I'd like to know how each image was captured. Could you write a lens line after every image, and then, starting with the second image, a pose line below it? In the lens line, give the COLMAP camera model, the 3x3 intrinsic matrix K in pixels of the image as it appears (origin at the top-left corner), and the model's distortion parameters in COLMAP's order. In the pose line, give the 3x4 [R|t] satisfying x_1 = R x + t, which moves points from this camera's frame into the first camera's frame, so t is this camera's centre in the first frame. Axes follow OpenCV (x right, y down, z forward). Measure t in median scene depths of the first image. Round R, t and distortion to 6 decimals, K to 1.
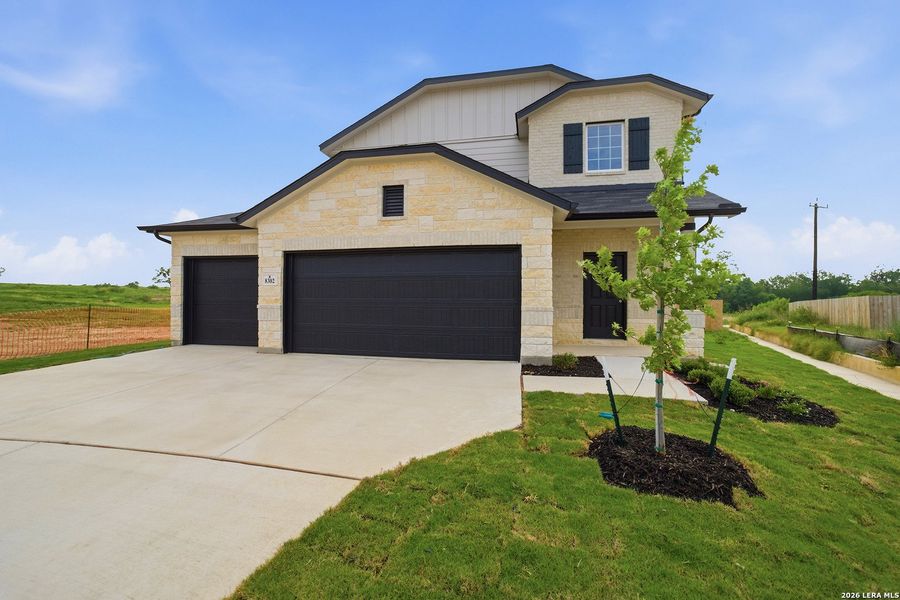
lens RADIAL K [[380.4, 0, 448.8], [0, 380.4, 297.4], [0, 0, 1]] dist [-0.022166, 0.000154]
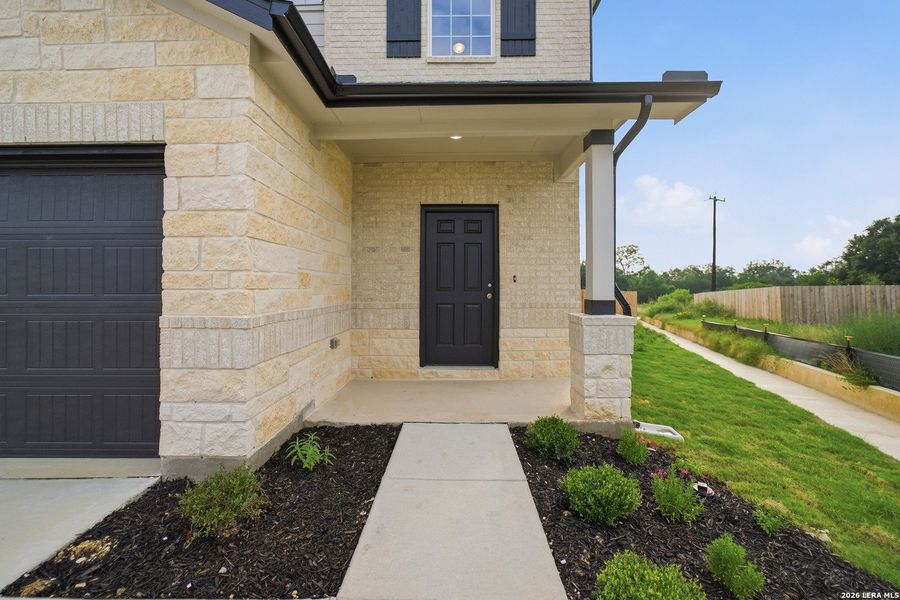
lens RADIAL K [[392.2, 0, 450.0], [0, 392.2, 300.0], [0, 0, 1]] dist [-0.043268, 0.000509]
pose [[0.980990, -0.010645, 0.193764, 0.173719], [0.005683, 0.999642, 0.026144, 0.000536], [-0.193973, -0.024546, 0.980700, 0.272969]]
